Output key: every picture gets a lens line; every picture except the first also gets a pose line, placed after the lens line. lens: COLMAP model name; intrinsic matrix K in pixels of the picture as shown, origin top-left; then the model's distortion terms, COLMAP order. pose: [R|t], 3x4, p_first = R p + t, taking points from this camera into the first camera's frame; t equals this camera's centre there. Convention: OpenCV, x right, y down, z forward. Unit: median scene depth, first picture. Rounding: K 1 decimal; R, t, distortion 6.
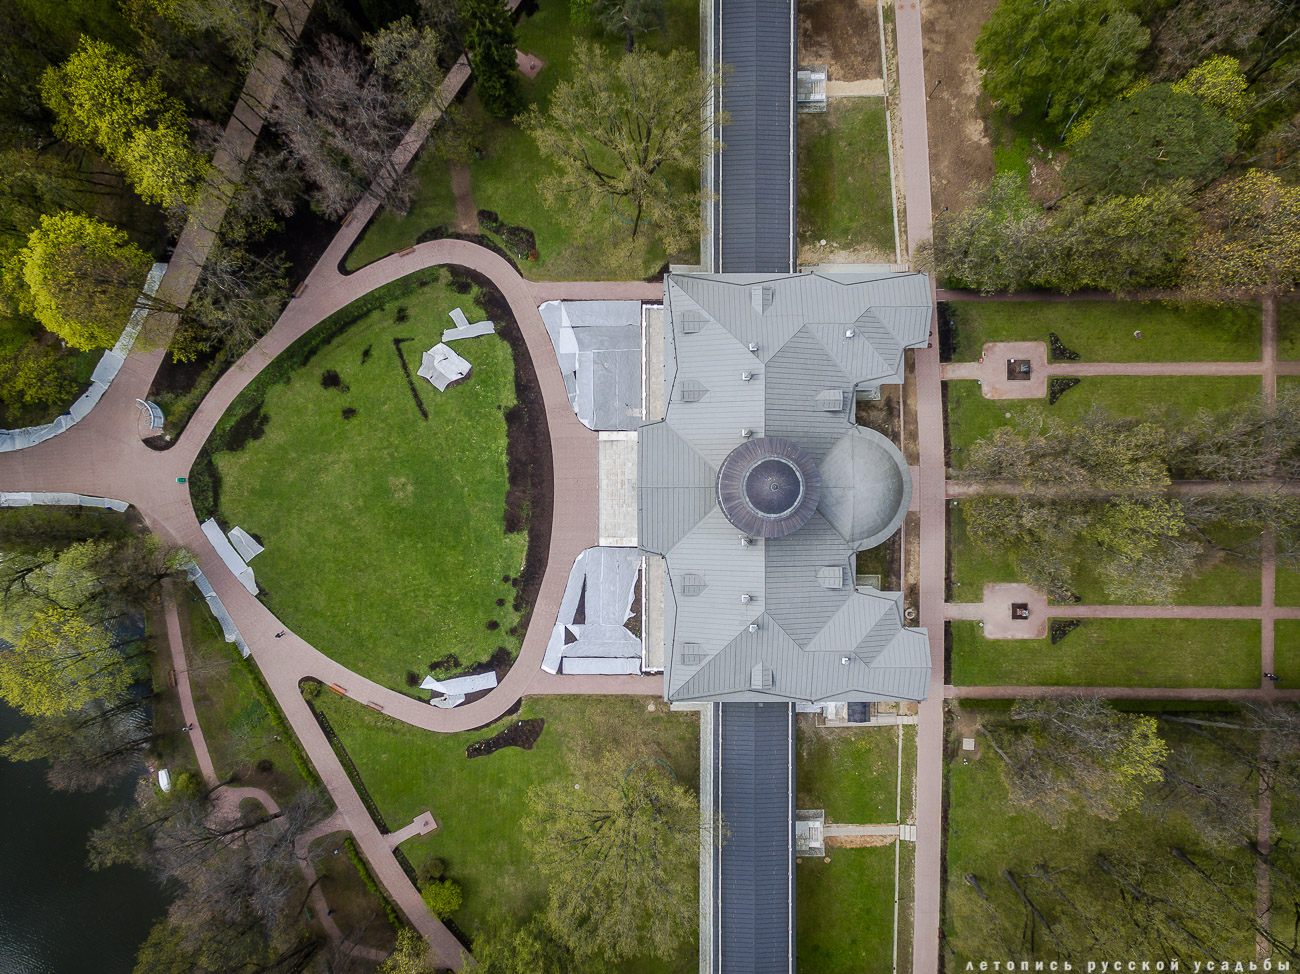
lens RADIAL K [[755.8, 0, 623.1], [0, 755.8, 438.2], [0, 0, 1]] dist [0.000520, 0.004606]
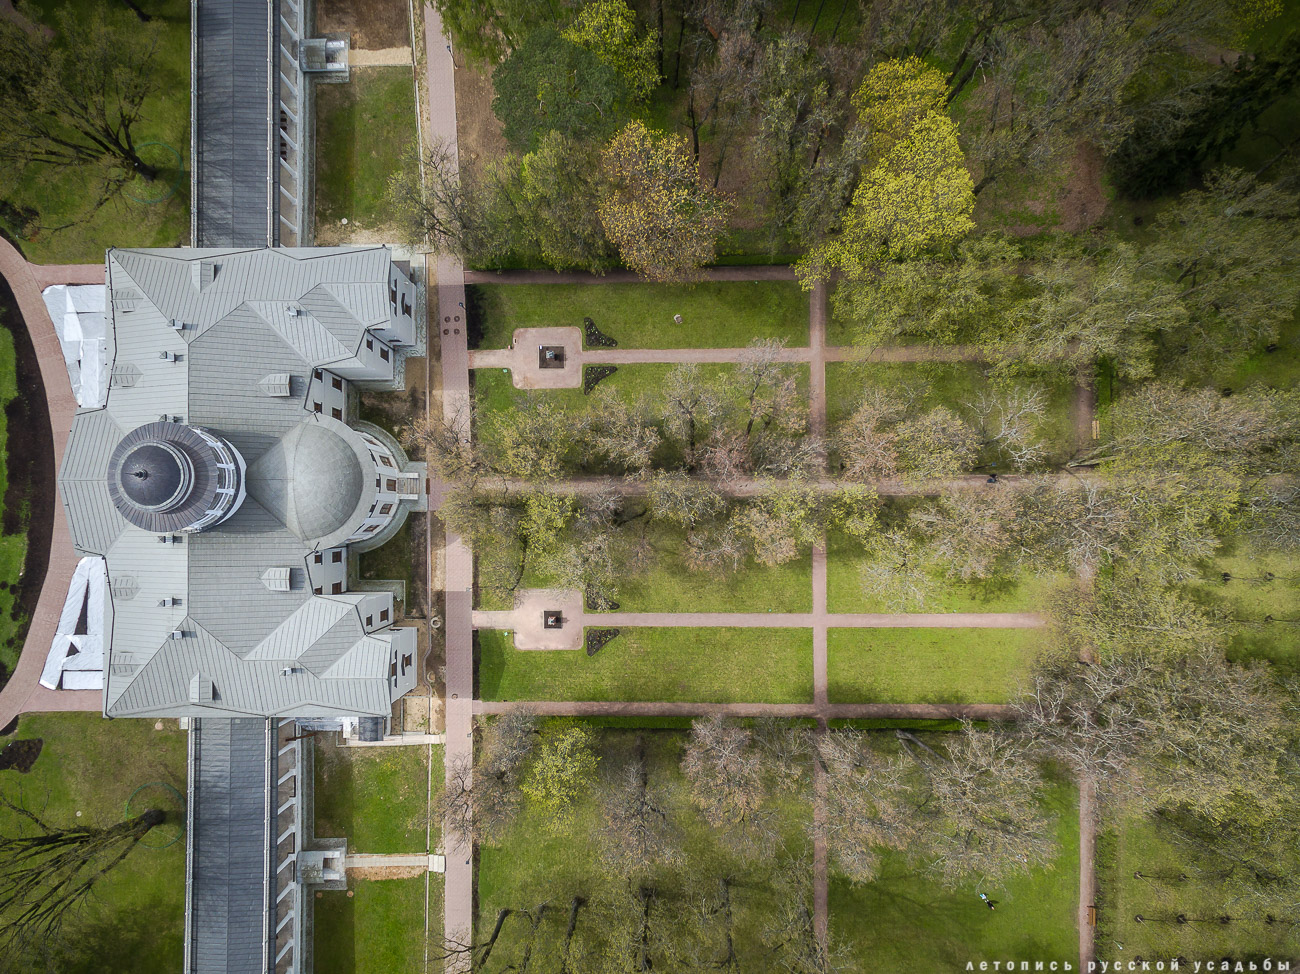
lens RADIAL K [[755.8, 0, 605.2], [0, 755.8, 452.7], [0, 0, 1]] dist [0.000520, 0.004606]
pose [[0.999972, -0.002346, -0.007064, 0.594025], [0.002204, 0.999794, -0.020157, 0.045051], [0.007110, 0.020141, 0.999772, 0.079162]]
